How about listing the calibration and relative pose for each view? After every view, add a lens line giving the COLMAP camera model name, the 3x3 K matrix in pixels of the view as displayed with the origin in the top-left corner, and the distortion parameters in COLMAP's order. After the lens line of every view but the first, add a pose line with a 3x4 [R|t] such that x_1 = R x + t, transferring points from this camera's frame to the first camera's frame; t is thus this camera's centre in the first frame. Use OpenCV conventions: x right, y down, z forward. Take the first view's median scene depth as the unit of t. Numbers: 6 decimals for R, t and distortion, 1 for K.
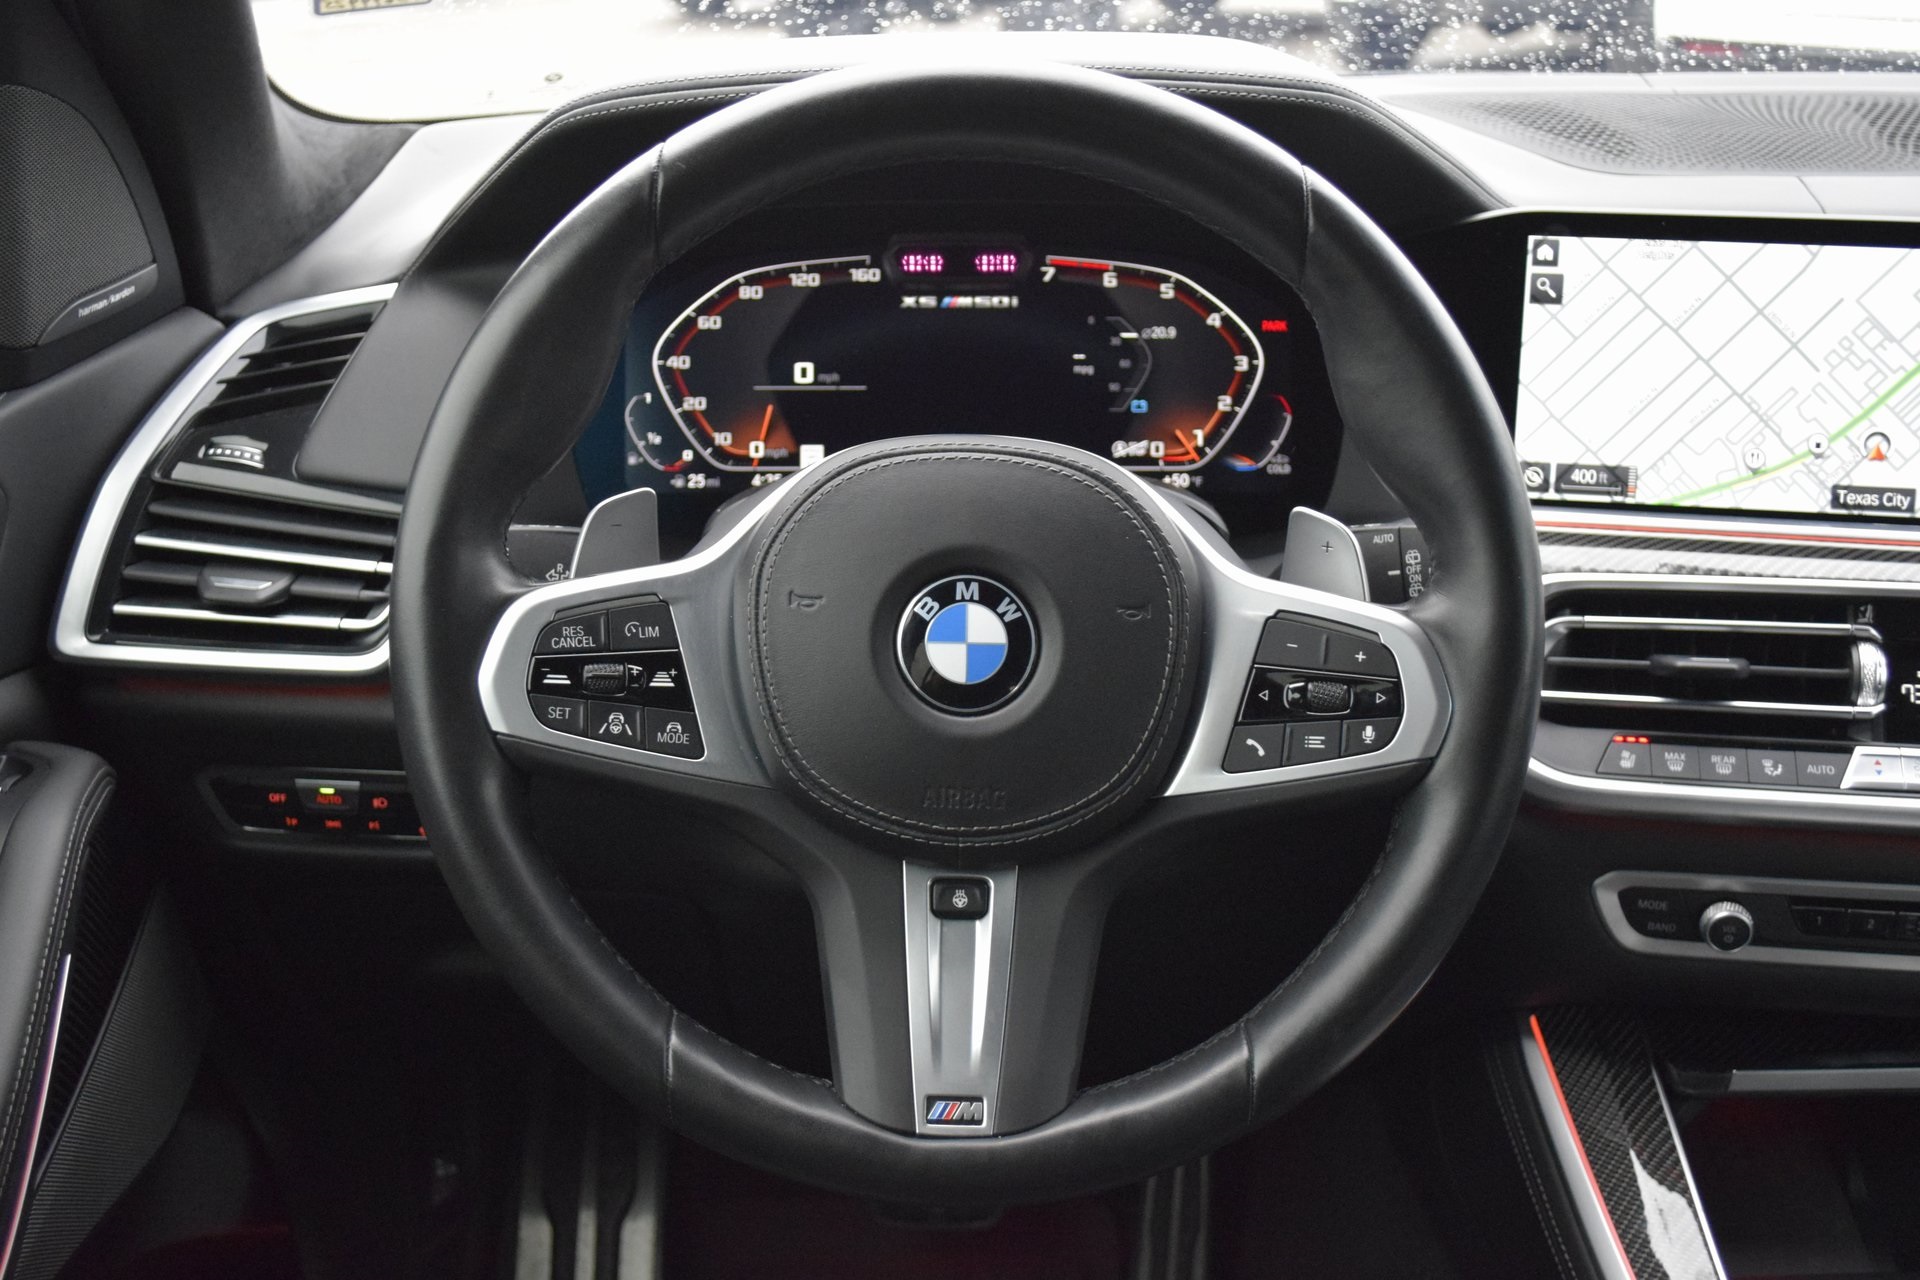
lens RADIAL K [[2114.2, 0, 960.0], [0, 2114.2, 640.0], [0, 0, 1]] dist [-0.016938, -0.012889]
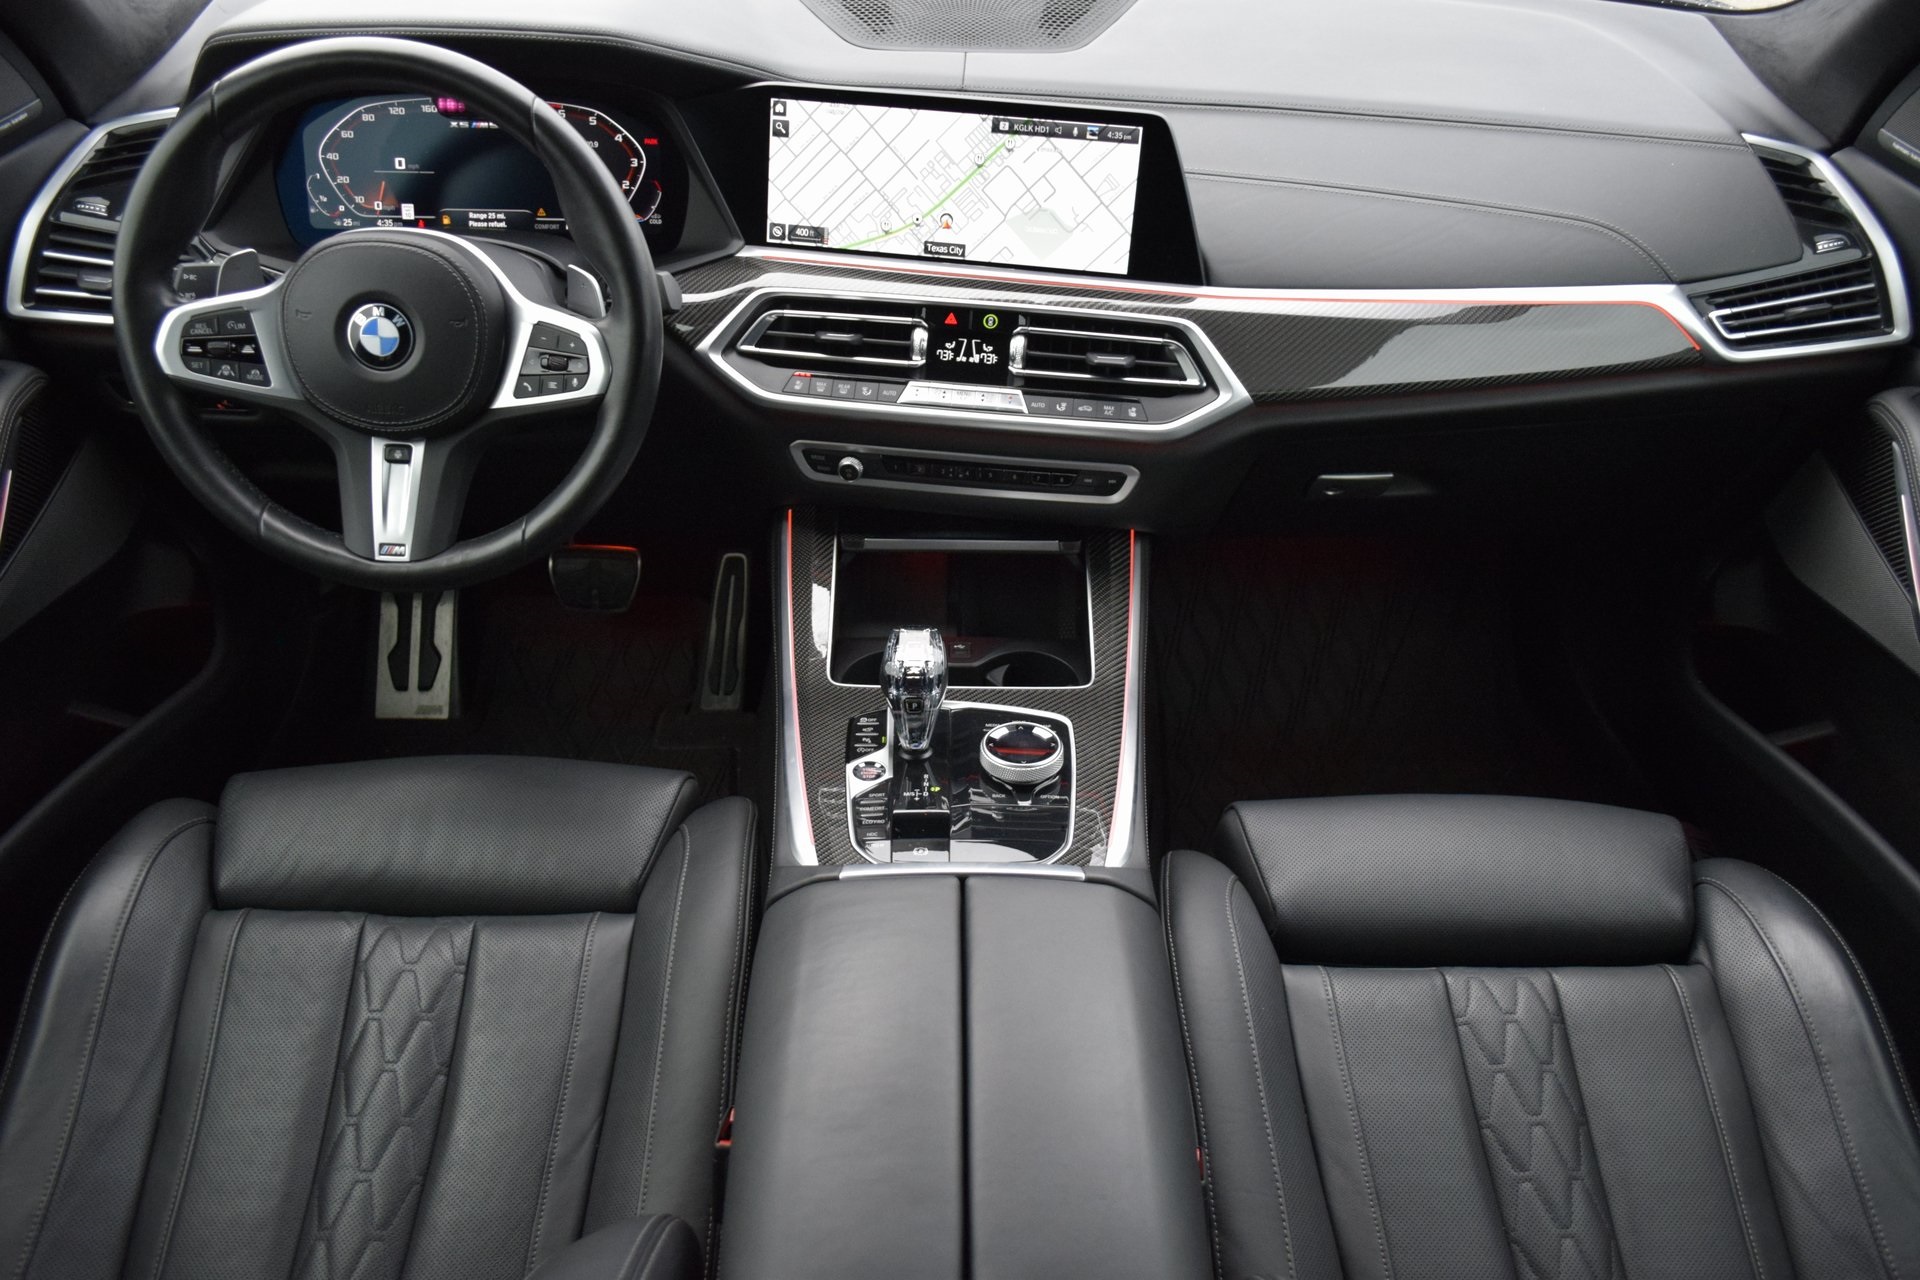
lens RADIAL K [[1495.6, 0, 960.0], [0, 1495.6, 640.0], [0, 0, 1]] dist [-0.012095, 0.003146]
pose [[0.999790, 0.019734, 0.005507, 0.446922], [-0.020488, 0.961394, 0.274410, -0.098542], [0.000121, -0.274466, 0.961597, -0.407909]]
